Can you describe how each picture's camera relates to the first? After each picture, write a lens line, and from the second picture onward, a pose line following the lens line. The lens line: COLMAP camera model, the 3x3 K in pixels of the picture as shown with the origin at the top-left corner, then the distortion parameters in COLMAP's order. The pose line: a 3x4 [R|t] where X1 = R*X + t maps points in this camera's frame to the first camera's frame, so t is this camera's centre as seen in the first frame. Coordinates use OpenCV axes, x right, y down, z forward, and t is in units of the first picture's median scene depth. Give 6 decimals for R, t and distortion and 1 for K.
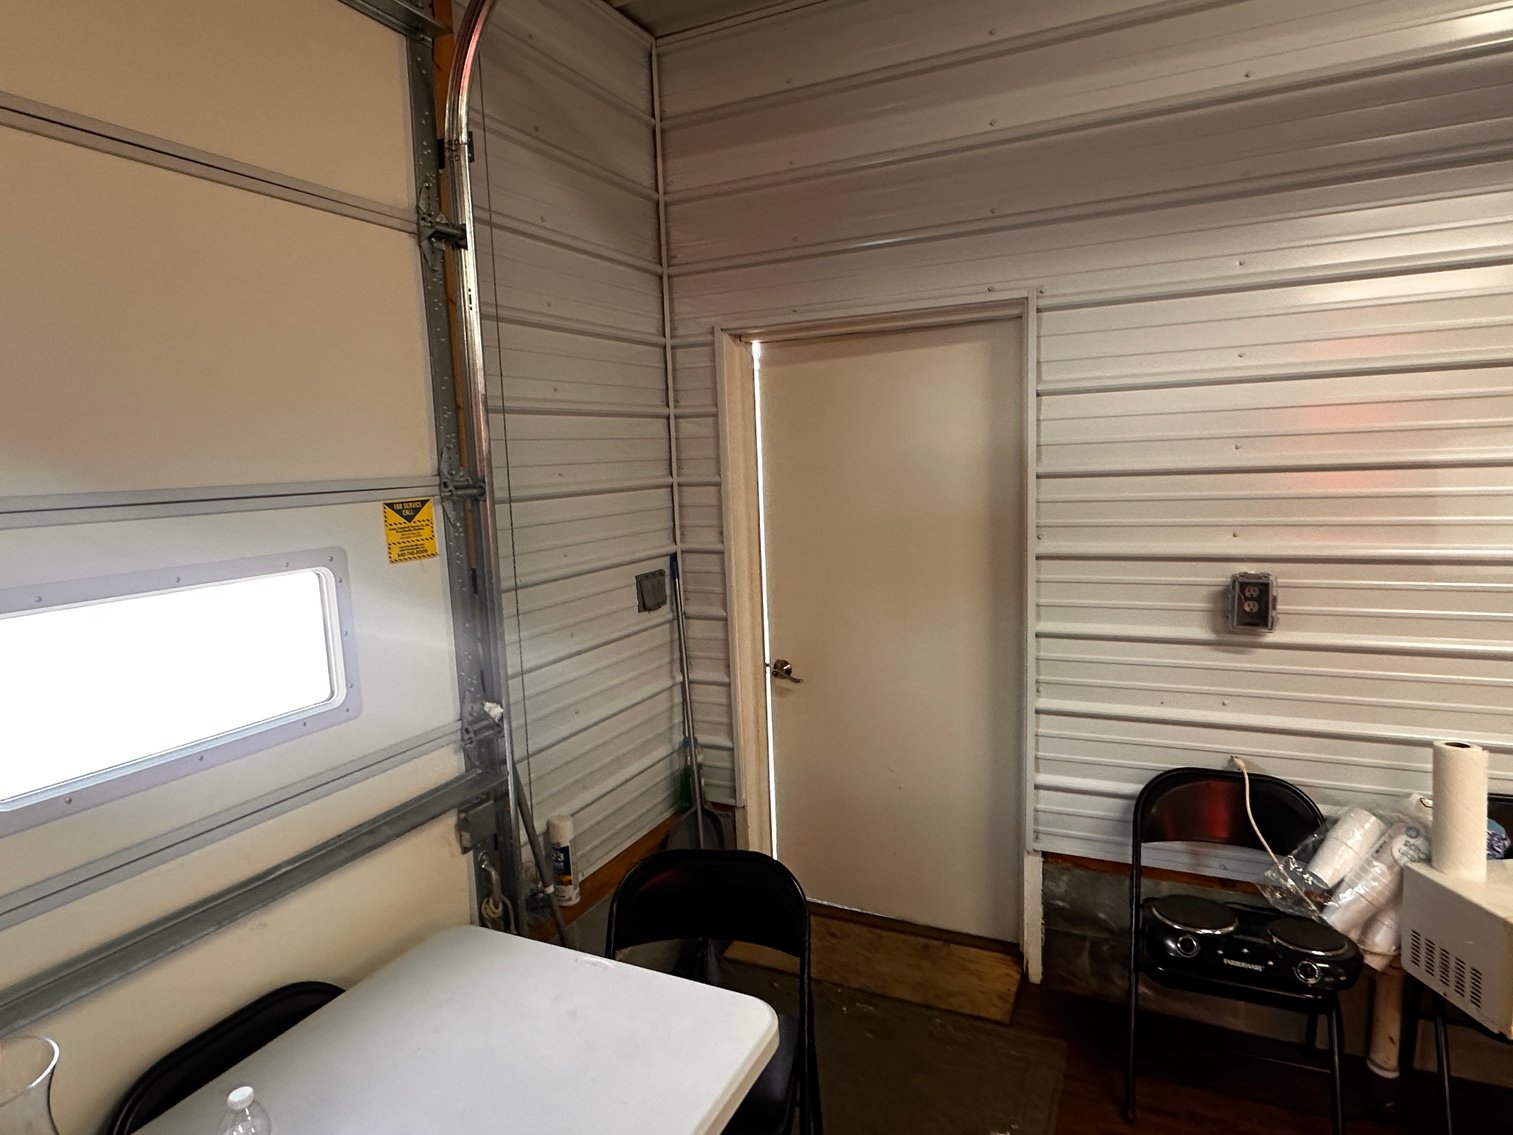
lens RADIAL K [[902.9, 0, 761.0], [0, 902.9, 578.3], [0, 0, 1]] dist [0.017732, 0.001295]
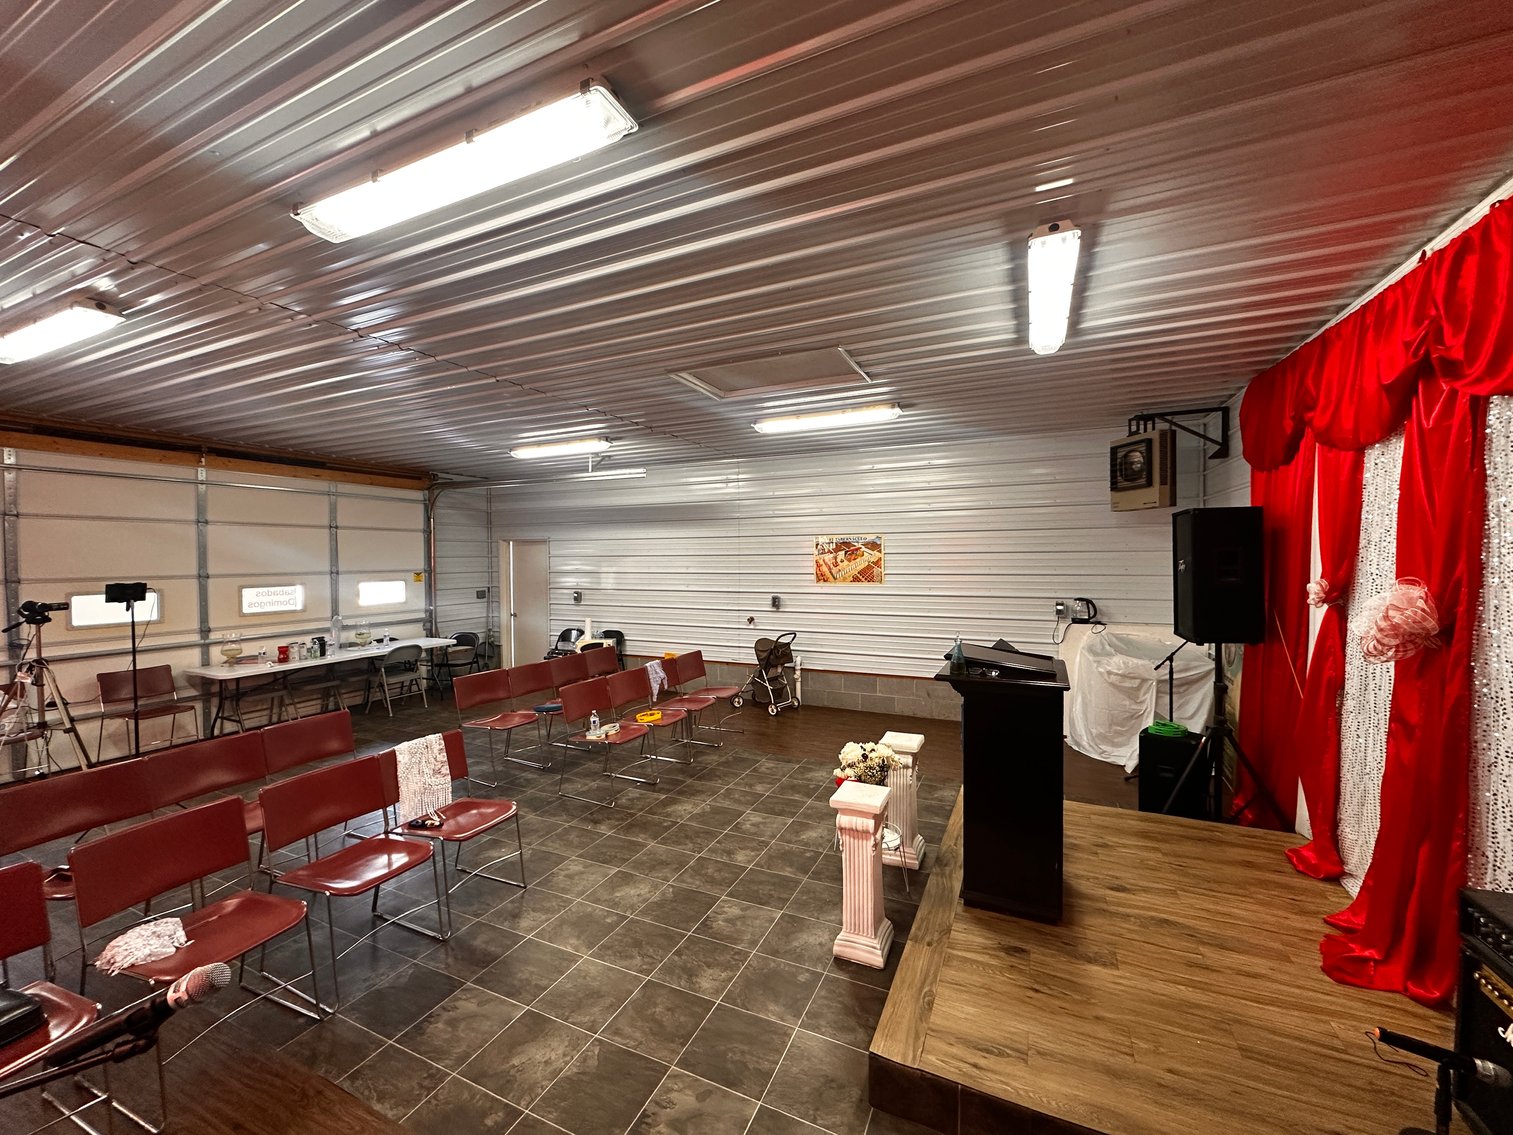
lens RADIAL K [[604.3, 0, 754.3], [0, 604.3, 568.9], [0, 0, 1]] dist [-0.002041, -0.000057]
pose [[0.999407, 0.034043, 0.005252, 1.583116], [-0.033235, 0.993070, -0.112728, 0.234528], [-0.009053, 0.112487, 0.993612, -2.643828]]
